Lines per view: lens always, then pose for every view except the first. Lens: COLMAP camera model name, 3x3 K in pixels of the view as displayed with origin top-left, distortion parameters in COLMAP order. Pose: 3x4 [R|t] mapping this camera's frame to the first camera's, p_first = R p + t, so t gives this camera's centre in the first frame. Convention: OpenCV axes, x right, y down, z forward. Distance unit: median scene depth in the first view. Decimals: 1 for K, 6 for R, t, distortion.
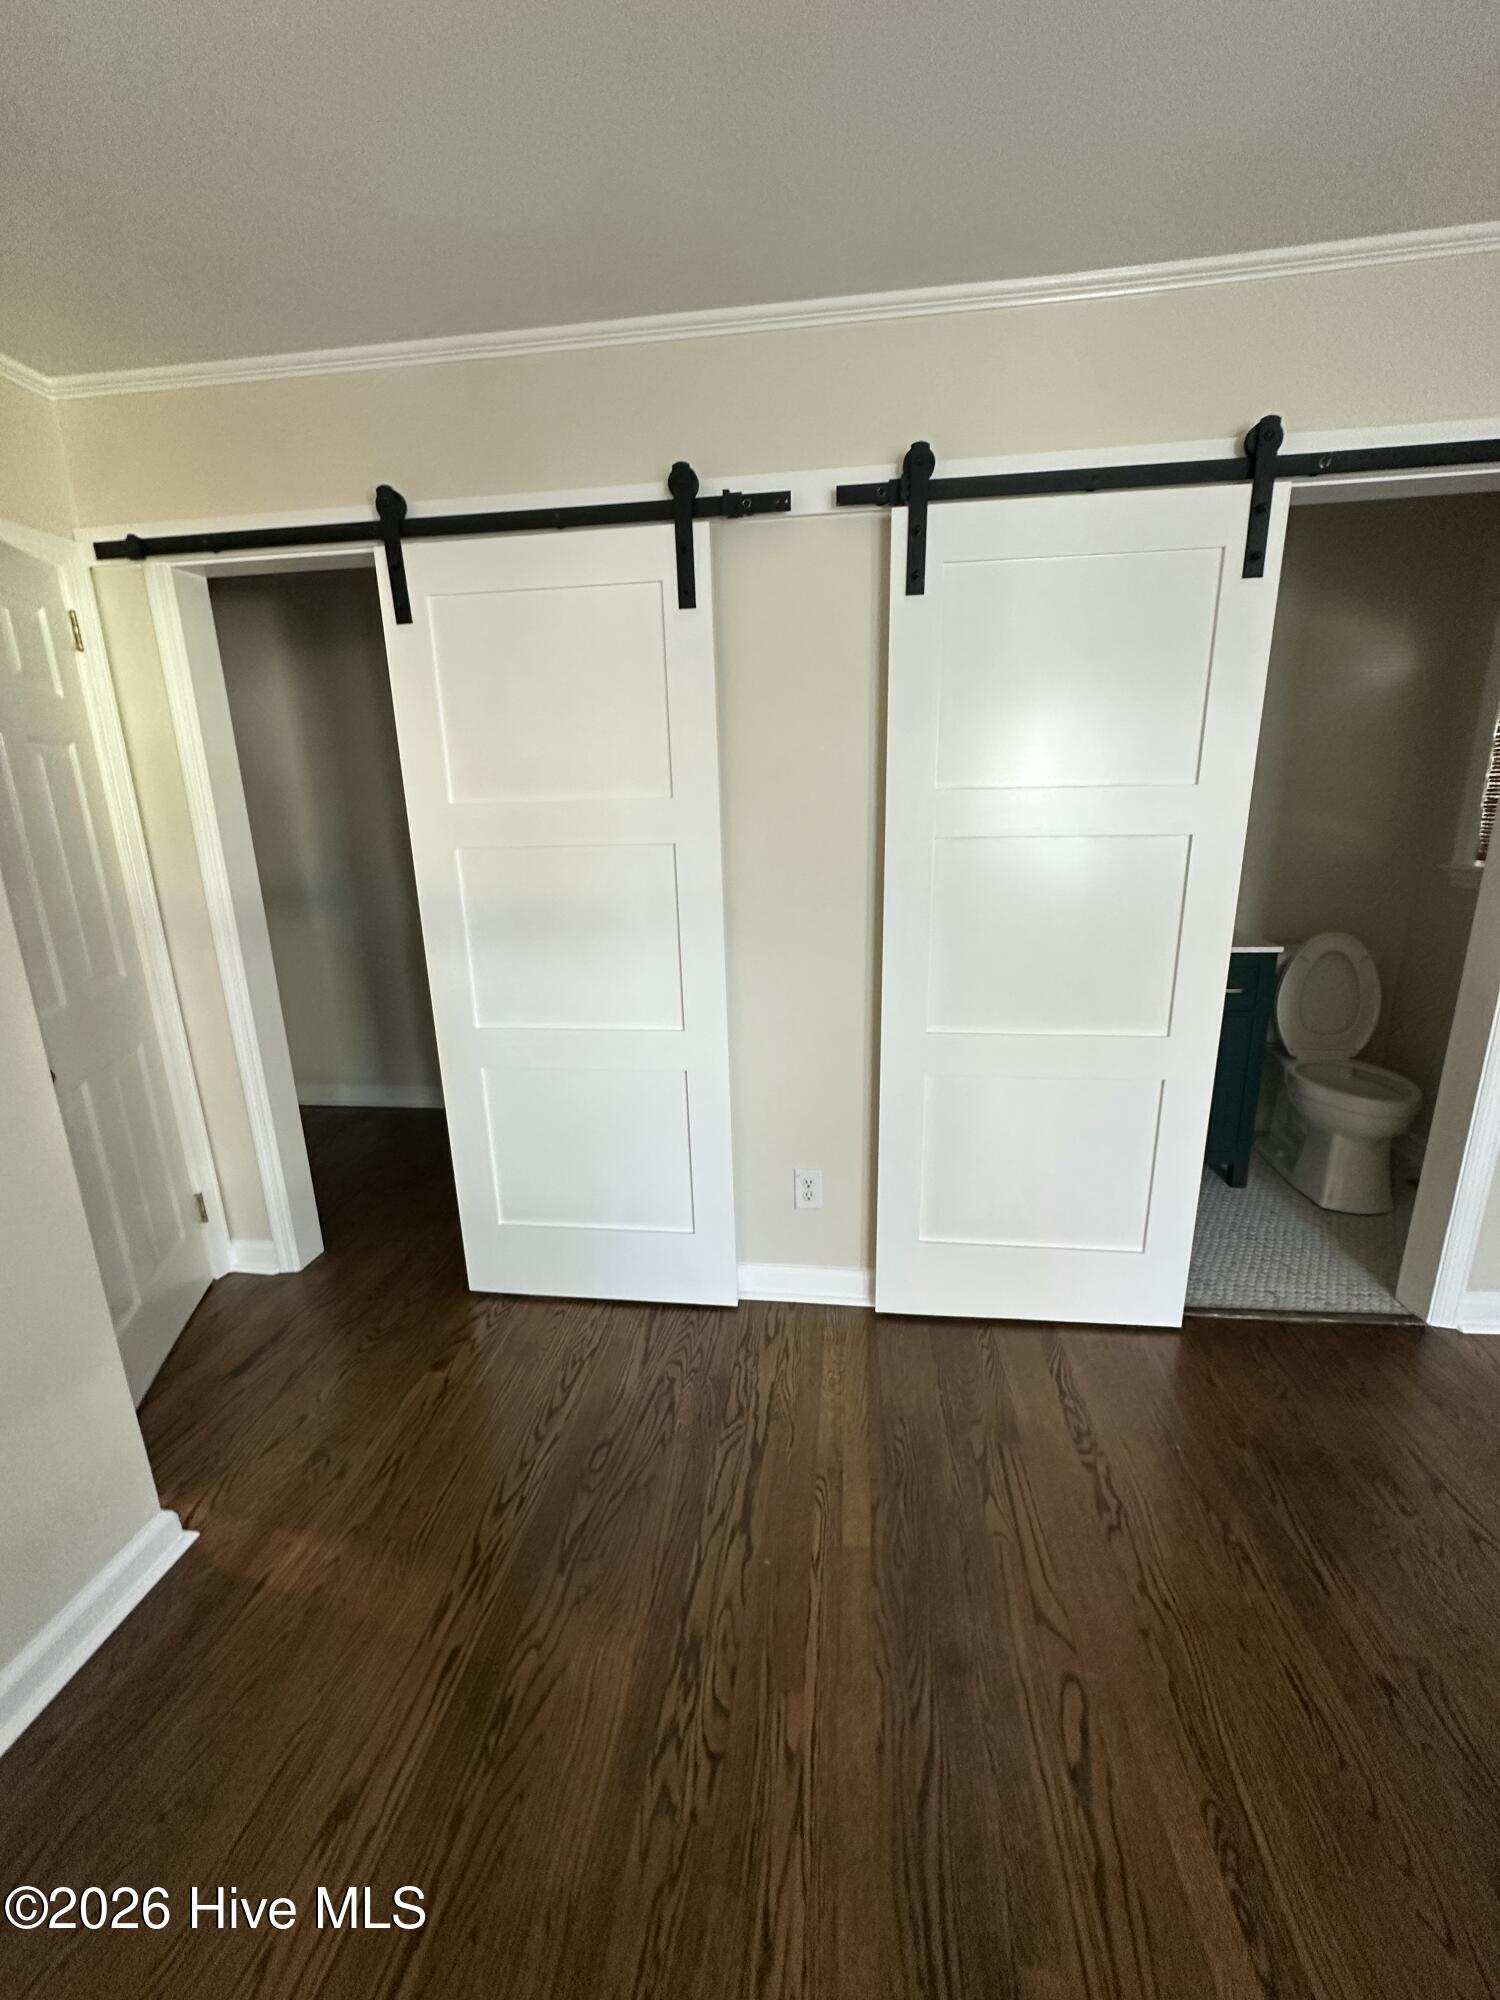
lens RADIAL K [[795.5, 0, 747.0], [0, 795.5, 998.5], [0, 0, 1]] dist [-0.001904, 0.000510]
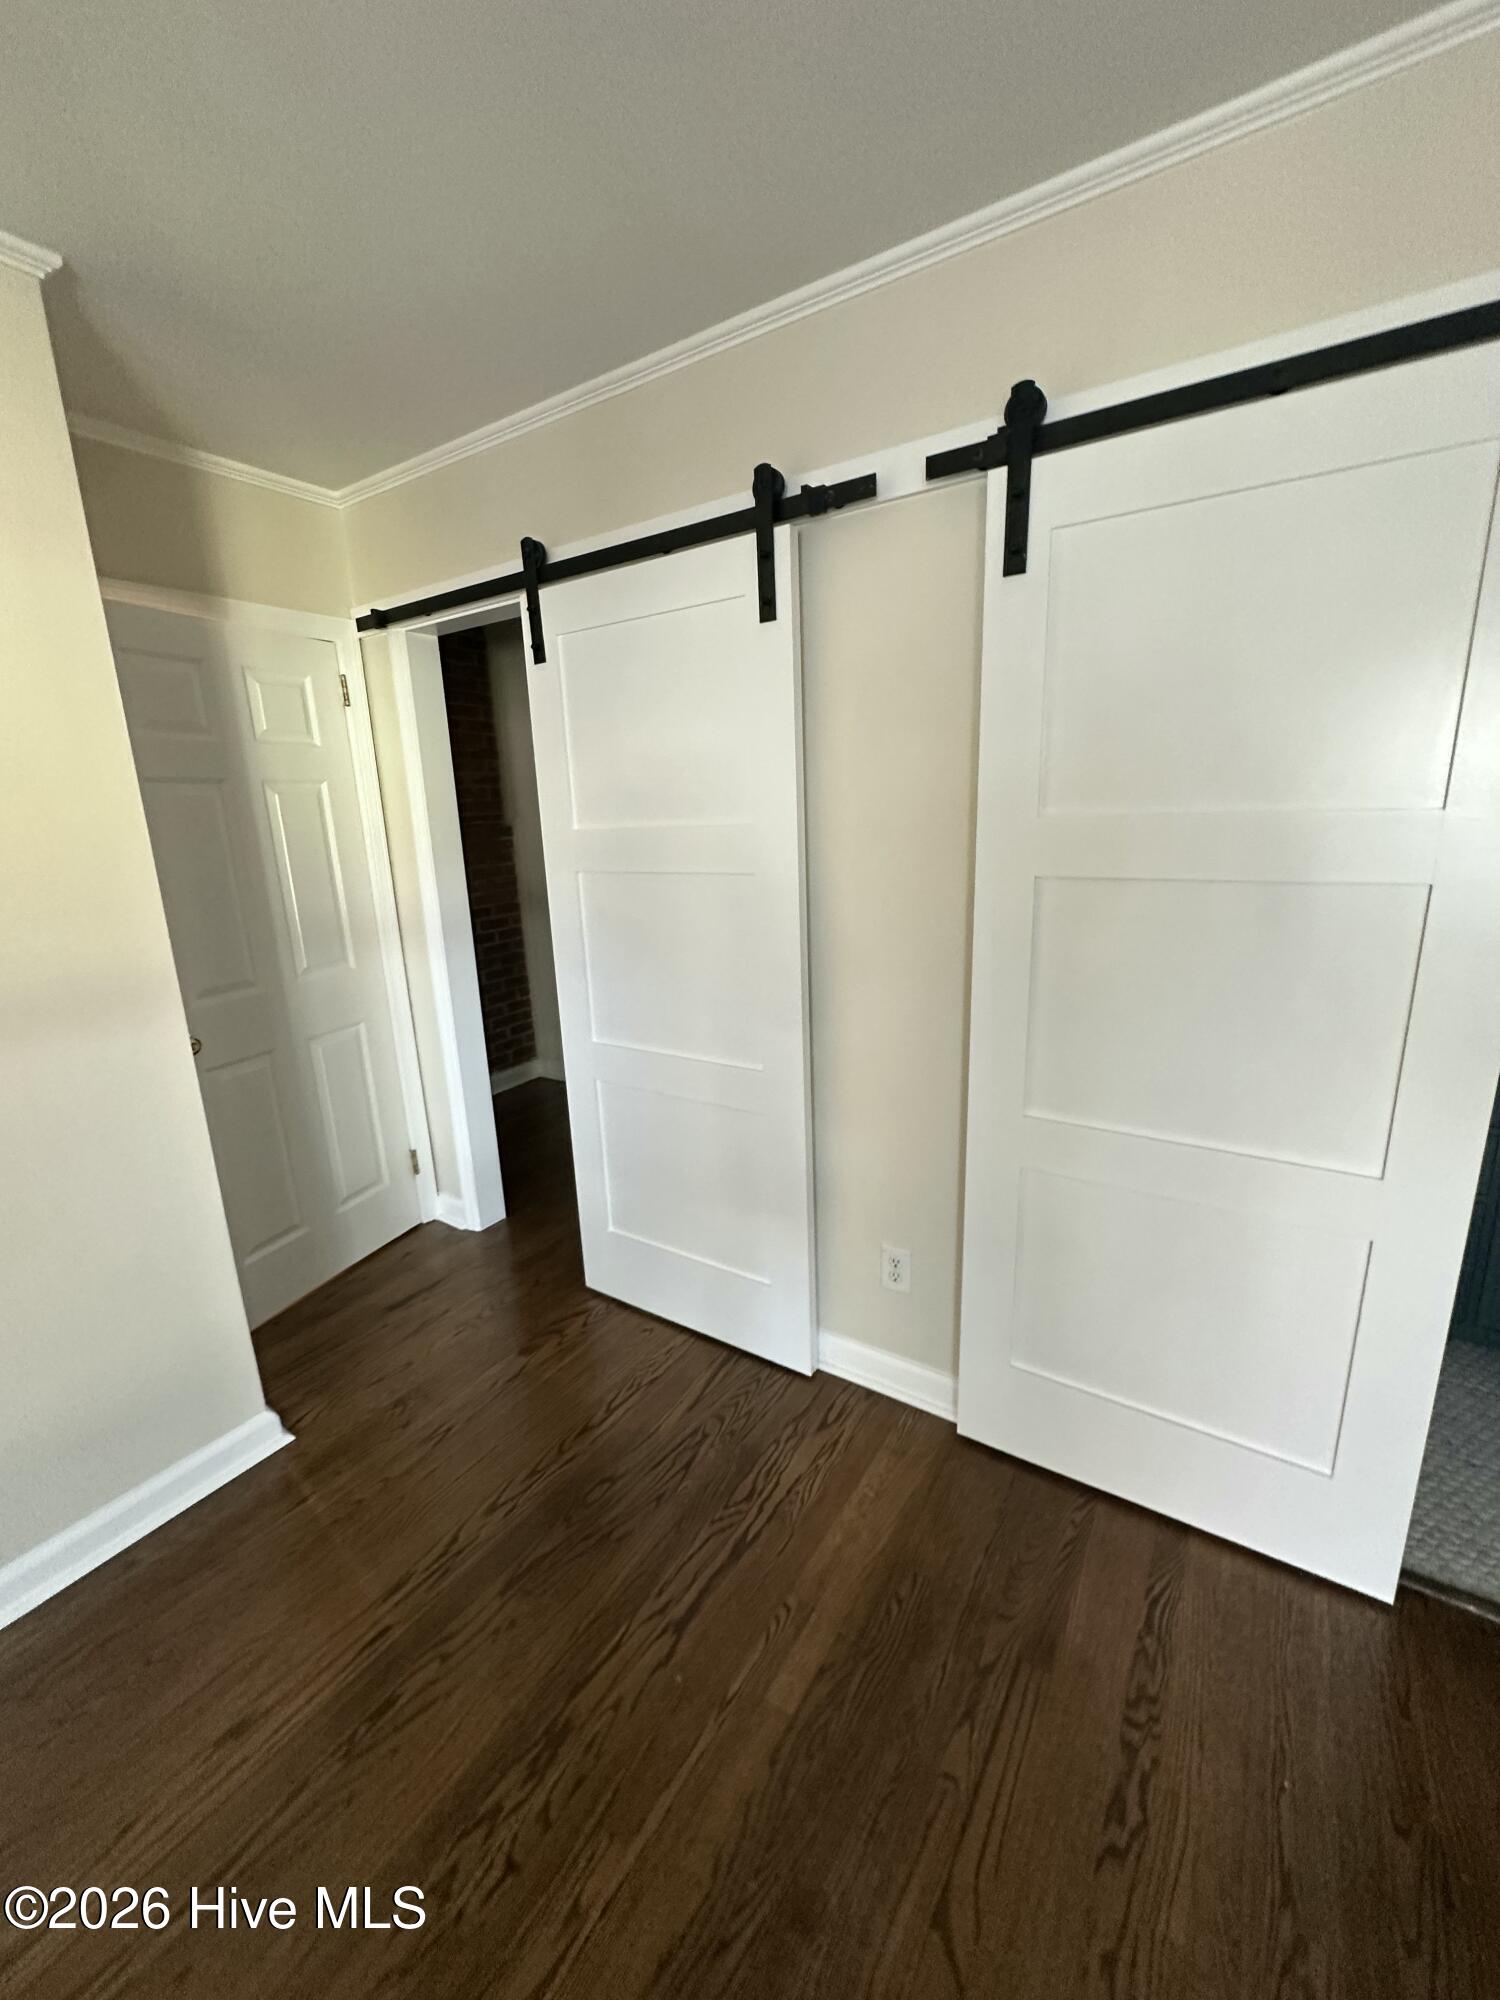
lens RADIAL K [[795.5, 0, 747.0], [0, 795.5, 998.5], [0, 0, 1]] dist [-0.001904, 0.000510]
pose [[0.898341, 0.094157, -0.429090, 0.359764], [-0.093355, 0.995368, 0.022969, -0.079118], [0.429265, 0.019423, 0.902970, 0.175238]]
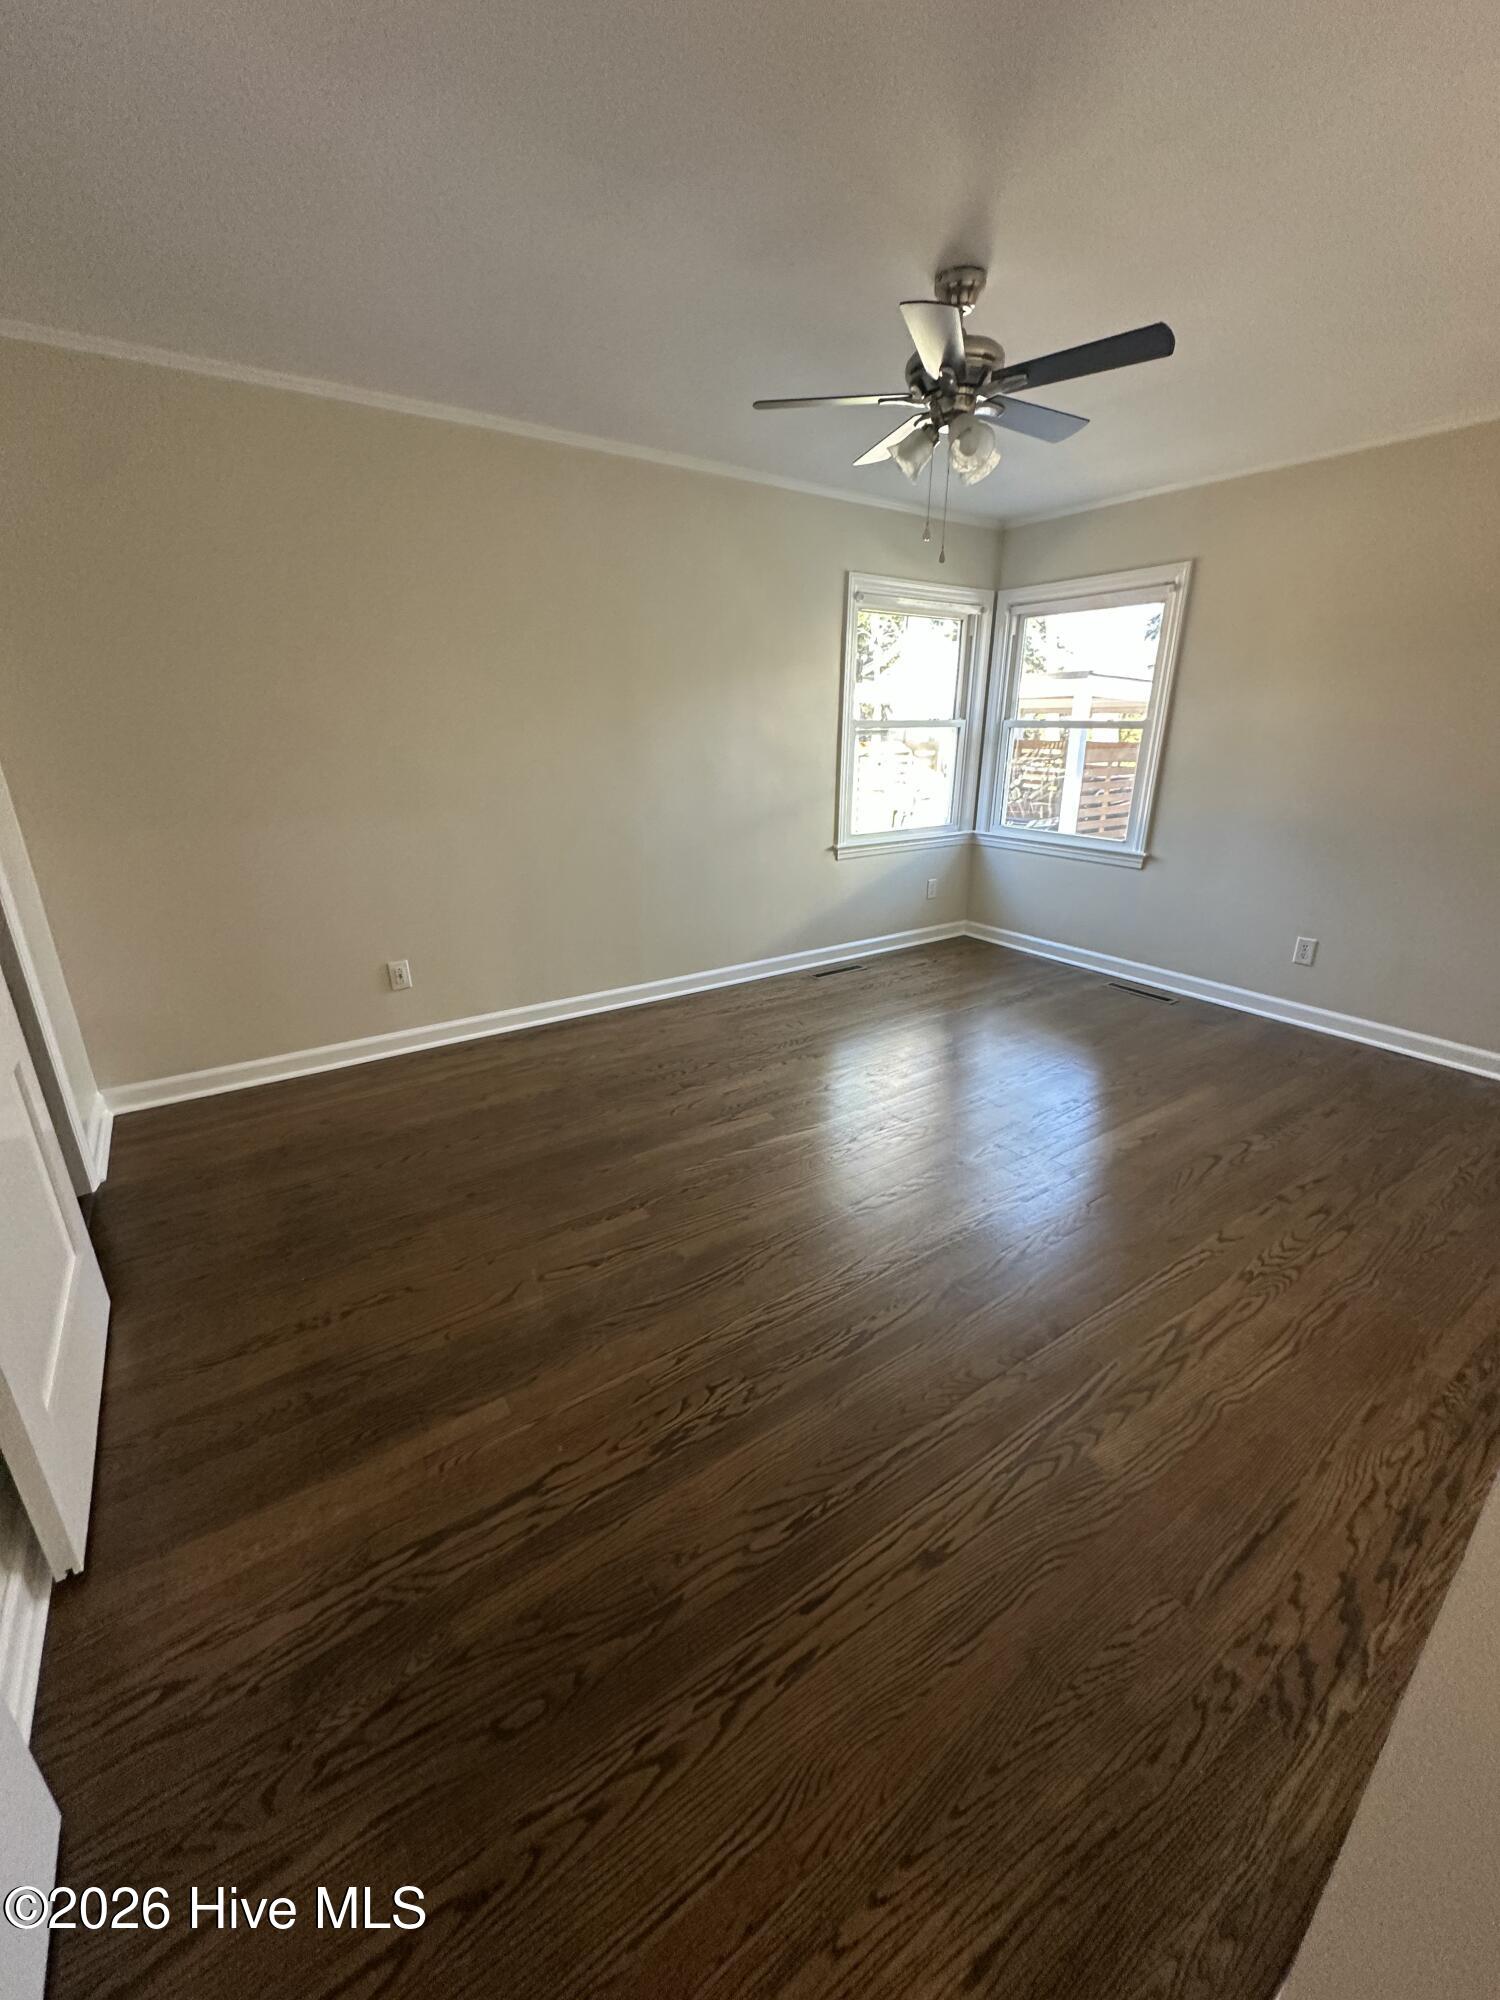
lens RADIAL K [[795.5, 0, 747.0], [0, 795.5, 998.5], [0, 0, 1]] dist [-0.001904, 0.000510]
pose [[-0.661251, -0.222635, 0.716367, -0.666359], [0.204068, 0.865548, 0.457365, -0.210934], [-0.721875, 0.448620, -0.526912, 0.969770]]
